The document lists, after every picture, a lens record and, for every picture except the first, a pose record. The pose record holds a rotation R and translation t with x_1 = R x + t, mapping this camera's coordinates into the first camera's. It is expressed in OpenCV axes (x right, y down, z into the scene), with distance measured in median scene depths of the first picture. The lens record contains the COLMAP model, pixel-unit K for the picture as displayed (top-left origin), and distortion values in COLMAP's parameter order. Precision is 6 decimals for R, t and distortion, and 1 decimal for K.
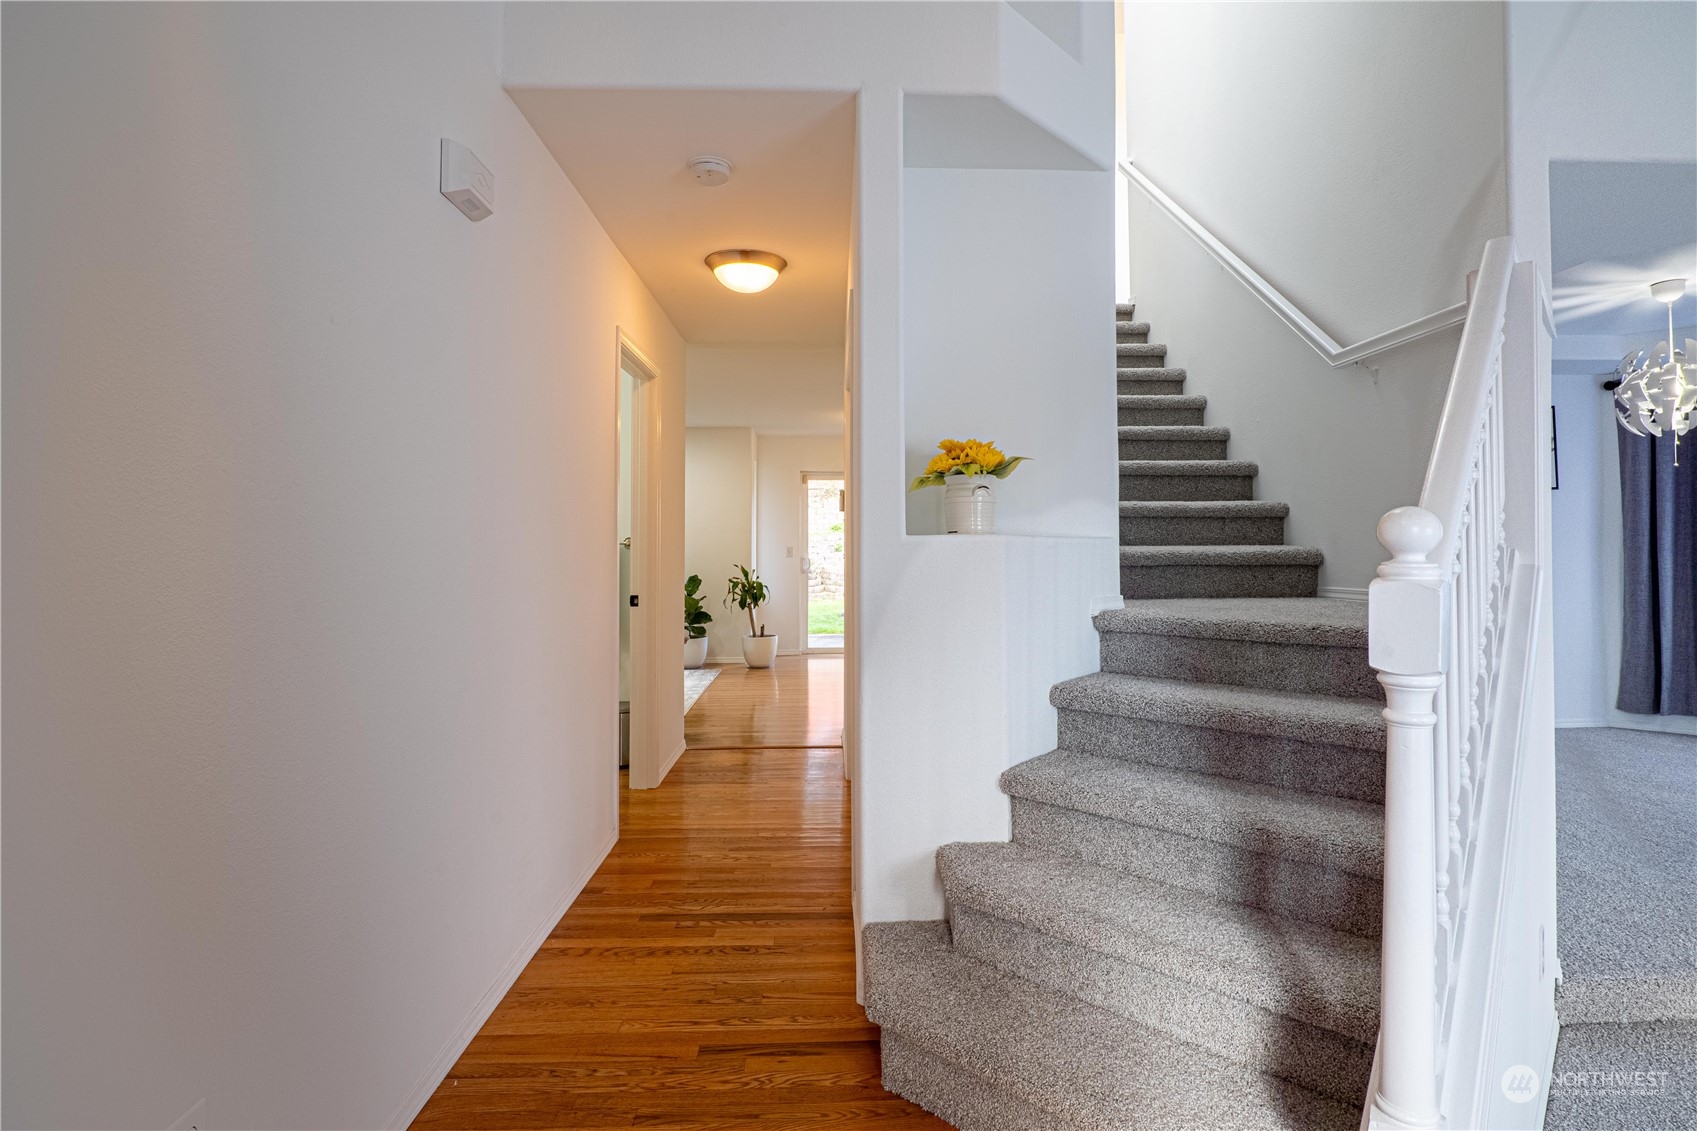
lens RADIAL K [[836.0, 0, 848.3], [0, 836.0, 536.7], [0, 0, 1]] dist [-0.020914, 0.000654]
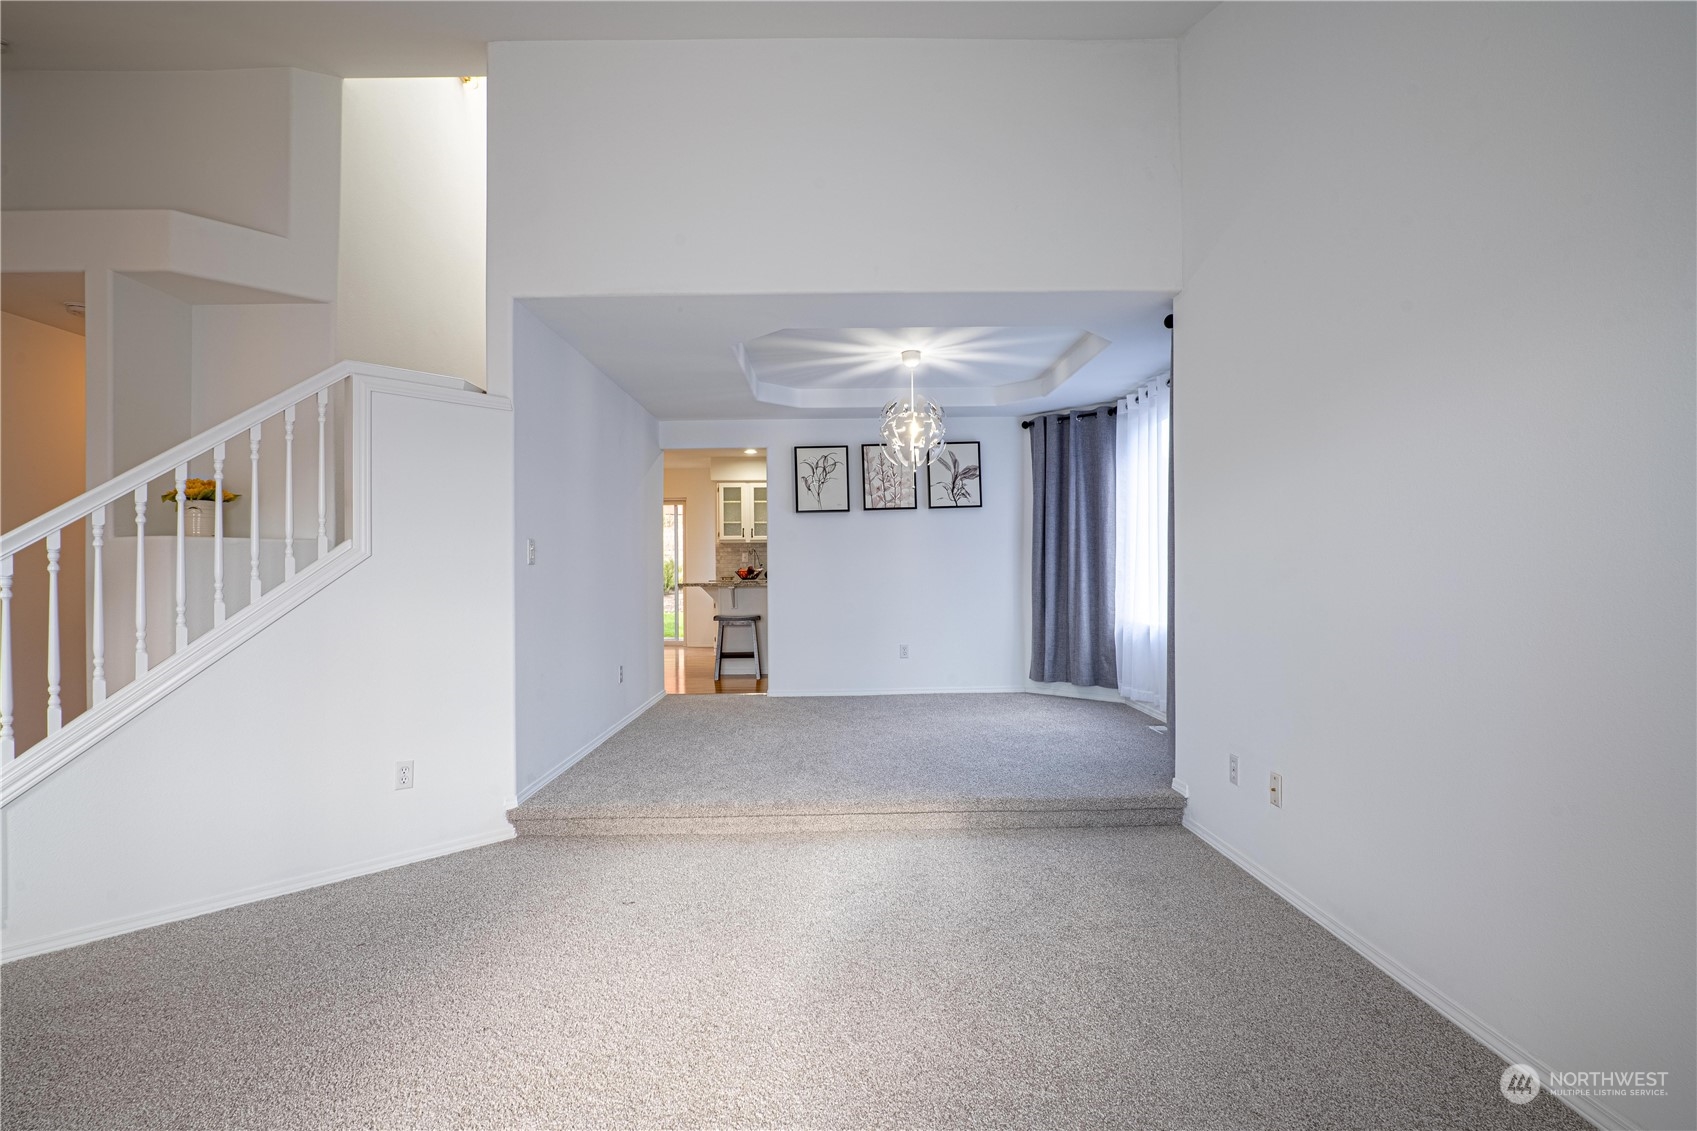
lens RADIAL K [[783.3, 0, 844.7], [0, 783.3, 573.9], [0, 0, 1]] dist [-0.039998, 0.016935]
pose [[0.999676, -0.006225, -0.024687, 1.416296], [0.006614, 0.999855, 0.015697, 0.054888], [0.024586, -0.015855, 0.999572, -0.461030]]
